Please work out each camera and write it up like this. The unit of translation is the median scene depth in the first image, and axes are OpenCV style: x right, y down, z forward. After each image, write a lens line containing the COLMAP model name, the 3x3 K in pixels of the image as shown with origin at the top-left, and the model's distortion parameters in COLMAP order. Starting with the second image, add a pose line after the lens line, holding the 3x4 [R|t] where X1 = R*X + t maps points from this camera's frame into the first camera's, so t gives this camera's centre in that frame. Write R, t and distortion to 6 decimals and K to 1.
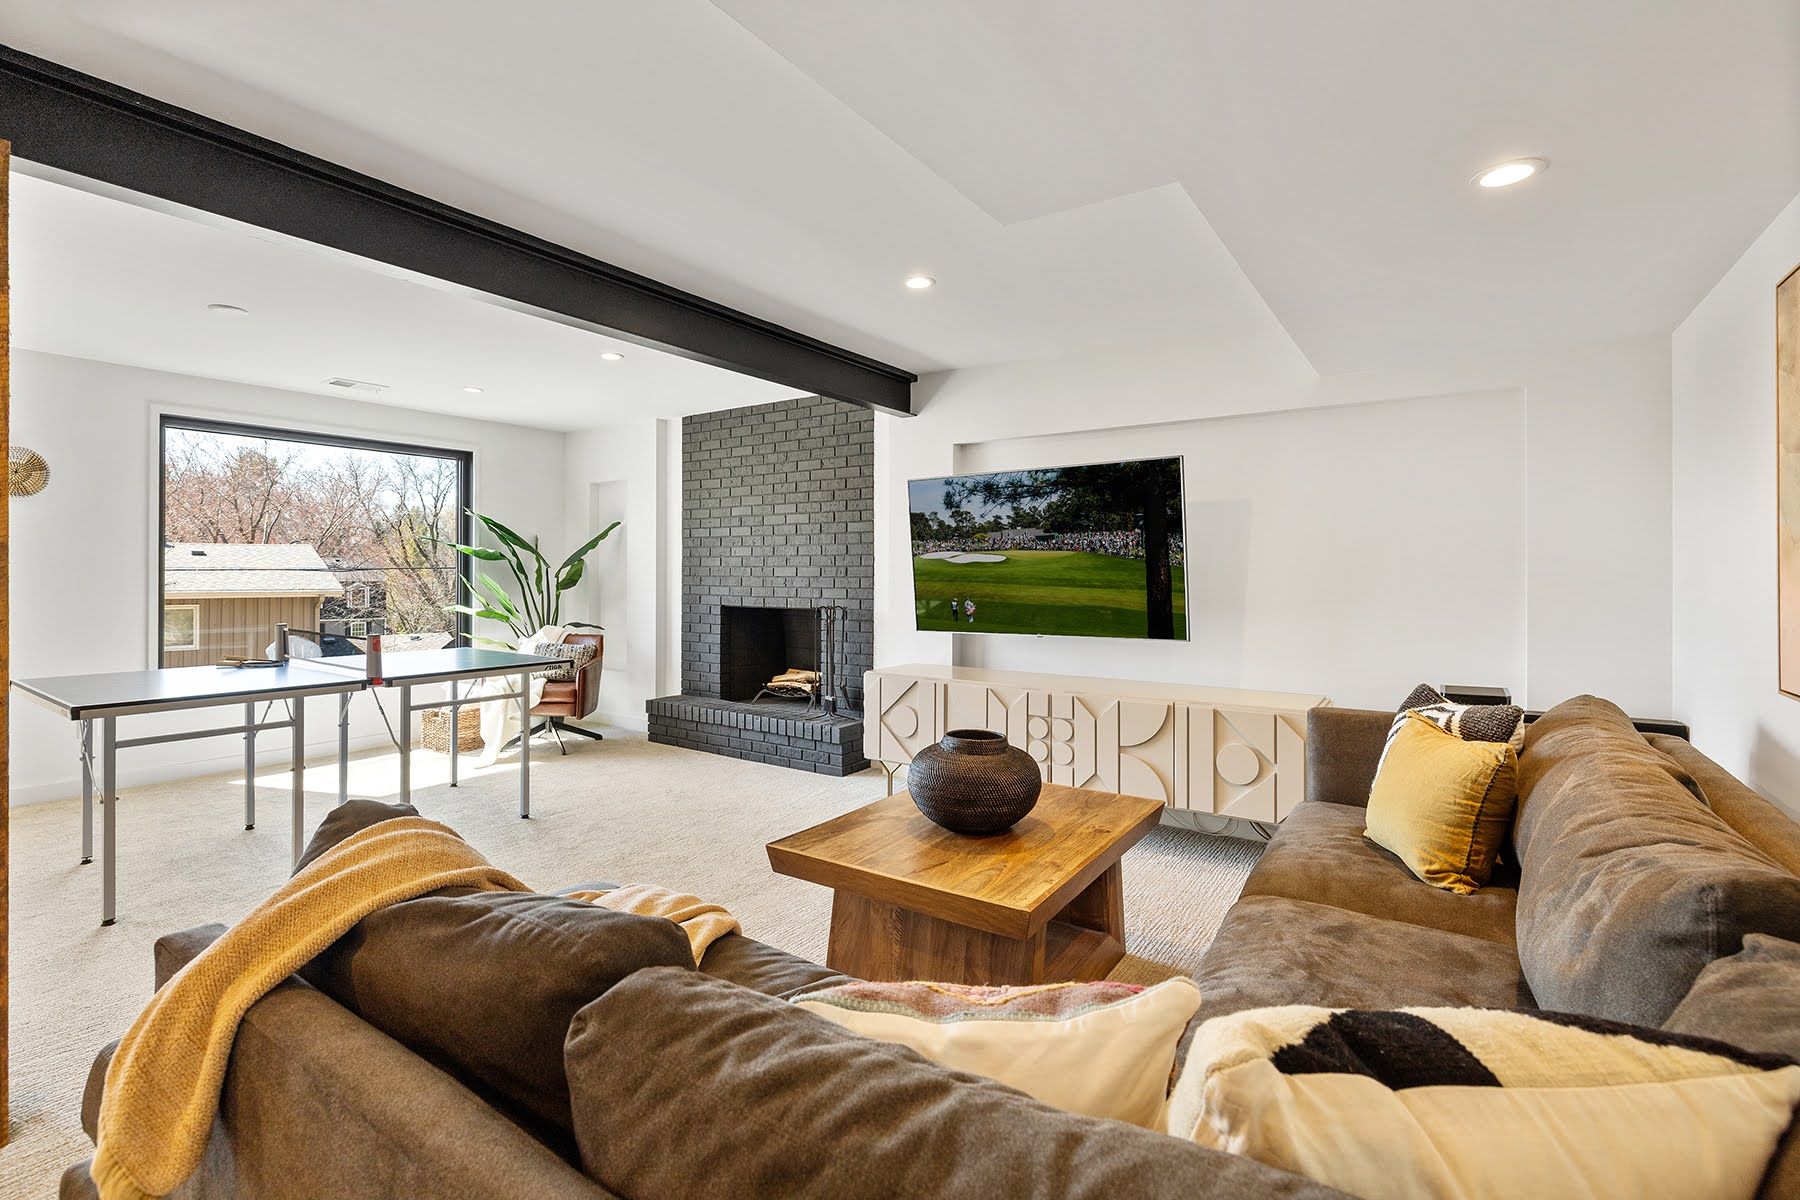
lens RADIAL K [[811.4, 0, 889.3], [0, 811.4, 599.5], [0, 0, 1]] dist [-0.017170, -0.000156]
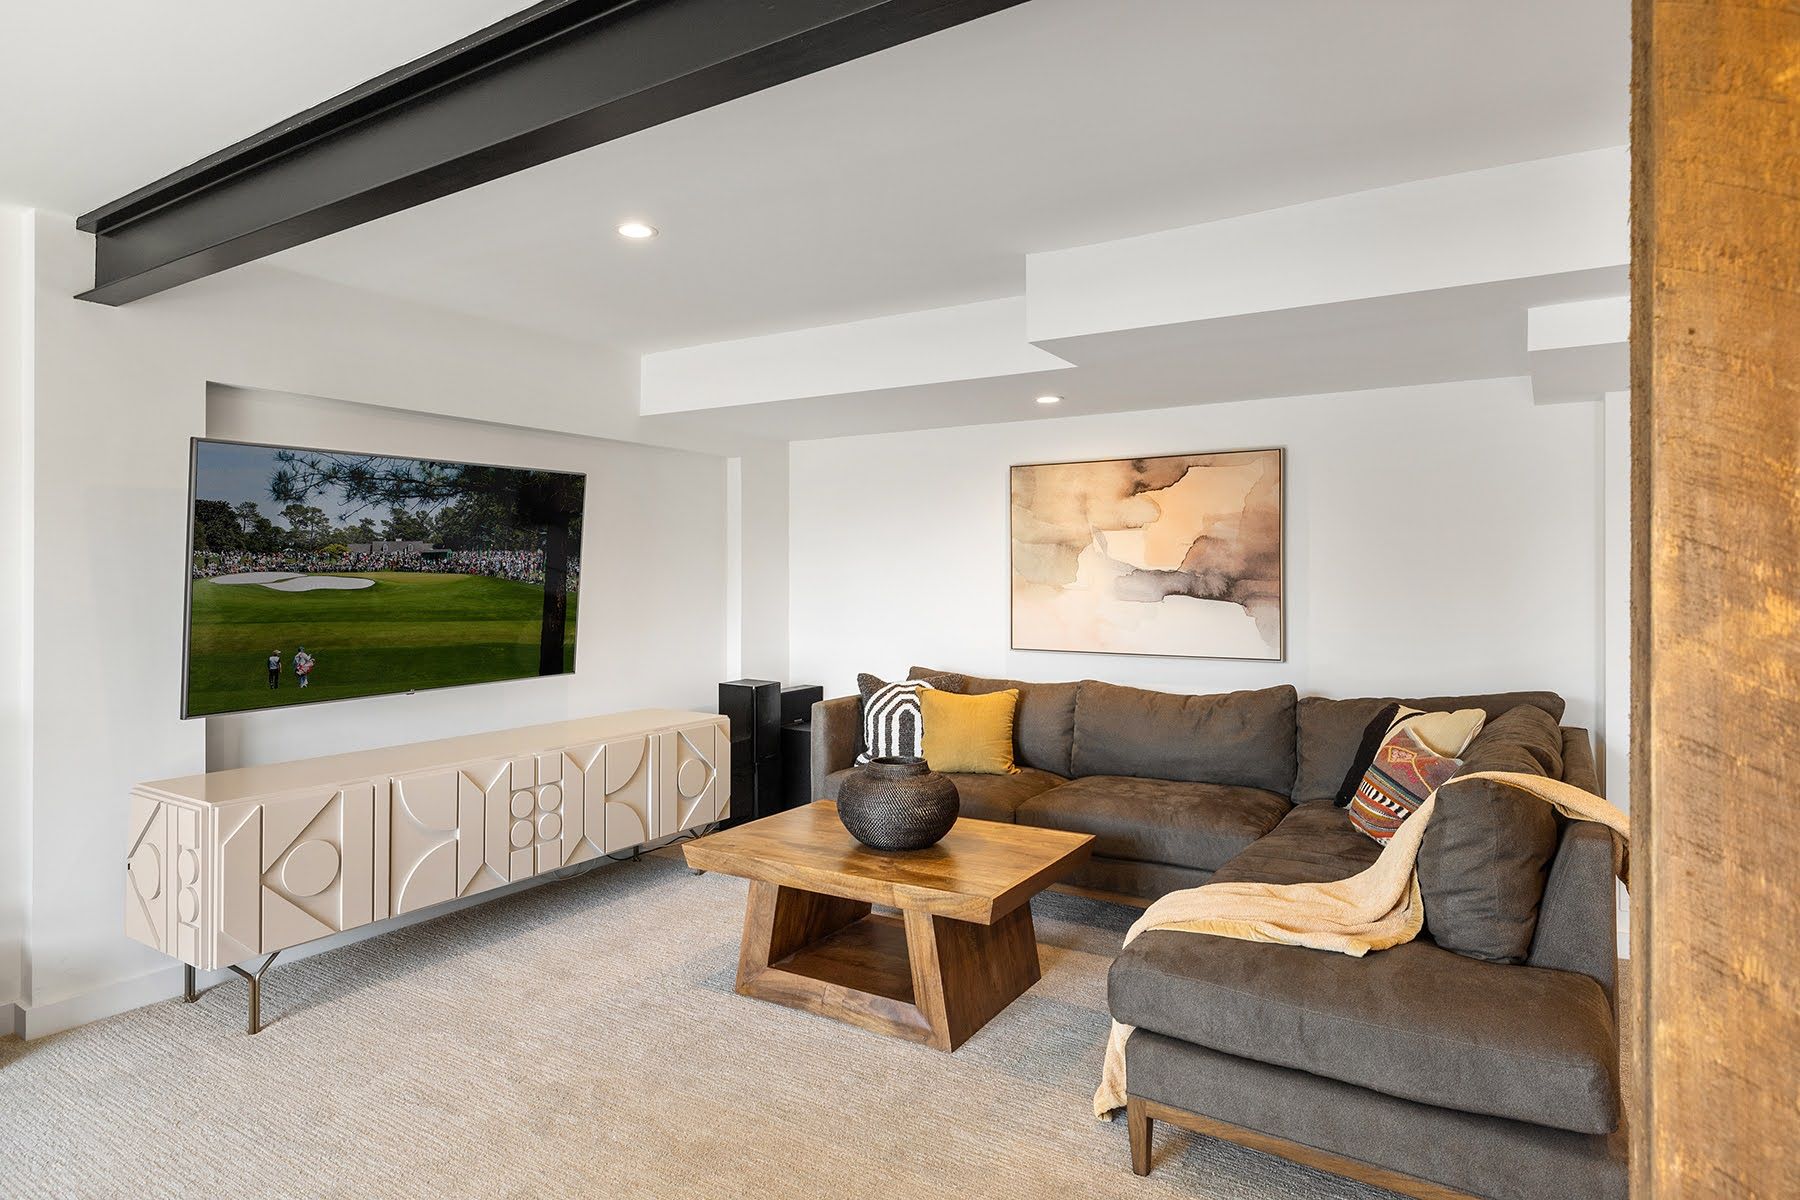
lens RADIAL K [[1026.2, 0, 898.5], [0, 1026.2, 585.4], [0, 0, 1]] dist [0.001284, 0.000406]
pose [[-0.034094, -0.009266, 0.999376, -0.727665], [0.037740, 0.999232, 0.010552, -0.042326], [-0.998706, 0.038076, -0.033718, 0.602659]]
